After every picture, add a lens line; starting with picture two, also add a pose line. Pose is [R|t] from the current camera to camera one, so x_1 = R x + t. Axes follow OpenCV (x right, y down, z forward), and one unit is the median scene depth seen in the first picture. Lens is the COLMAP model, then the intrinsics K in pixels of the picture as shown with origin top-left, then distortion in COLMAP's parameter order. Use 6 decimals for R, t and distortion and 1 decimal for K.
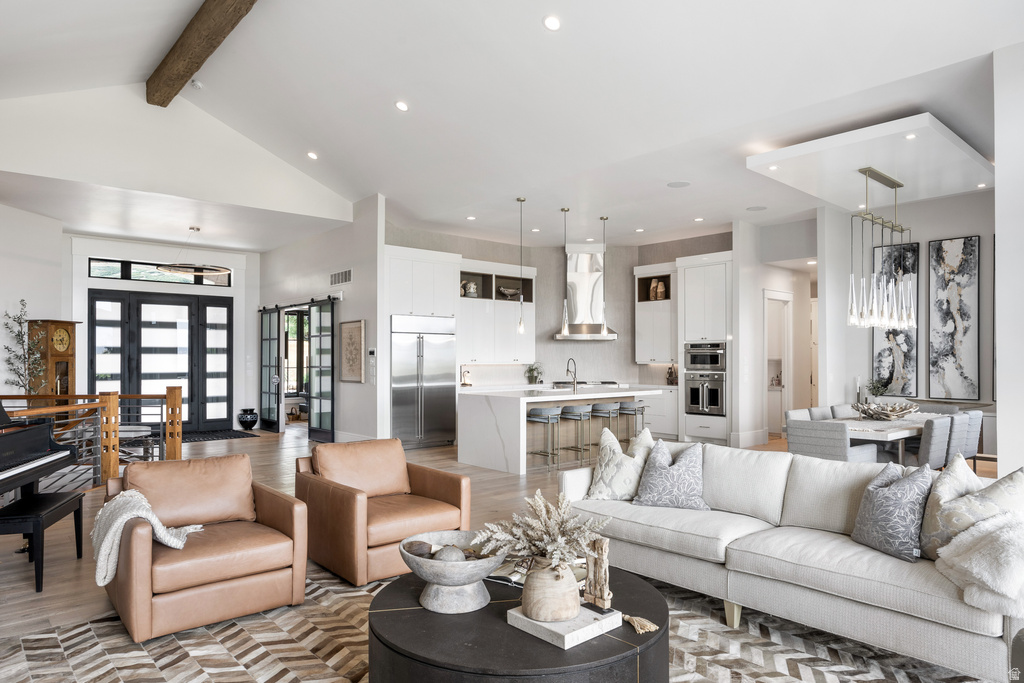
lens RADIAL K [[637.7, 0, 505.5], [0, 637.7, 348.5], [0, 0, 1]] dist [-0.007926, 0.003973]
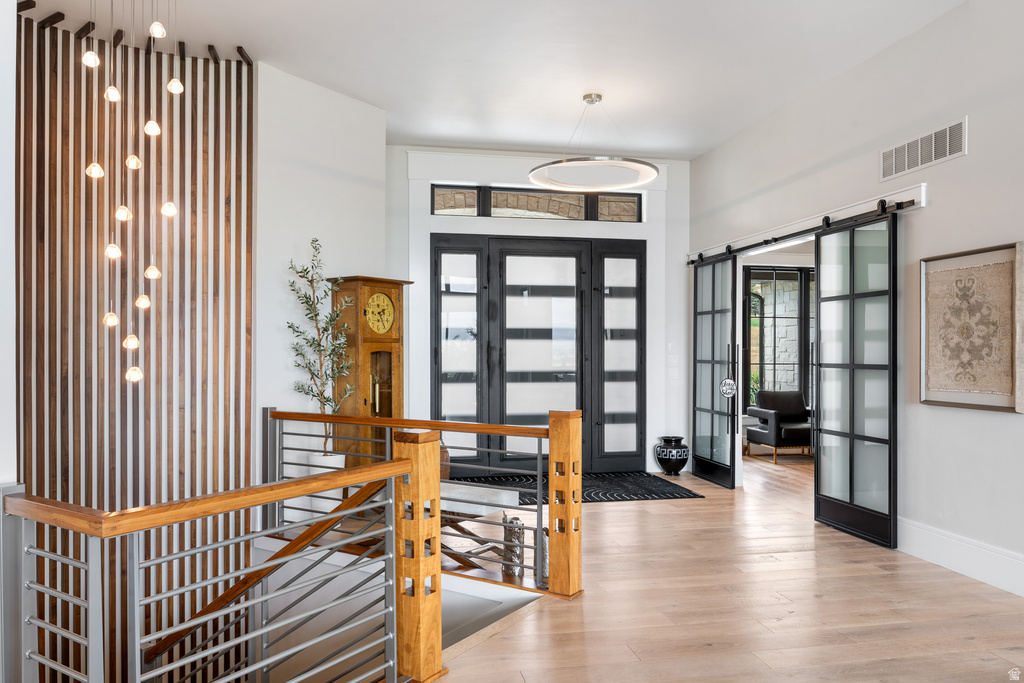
lens RADIAL K [[735.0, 0, 511.3], [0, 735.0, 345.8], [0, 0, 1]] dist [0.002424, 0.000694]
pose [[0.866195, 0.001089, -0.499706, -0.232225], [0.003655, 0.999957, 0.008515, 0.008943], [0.499693, -0.009202, 0.866153, 0.420672]]
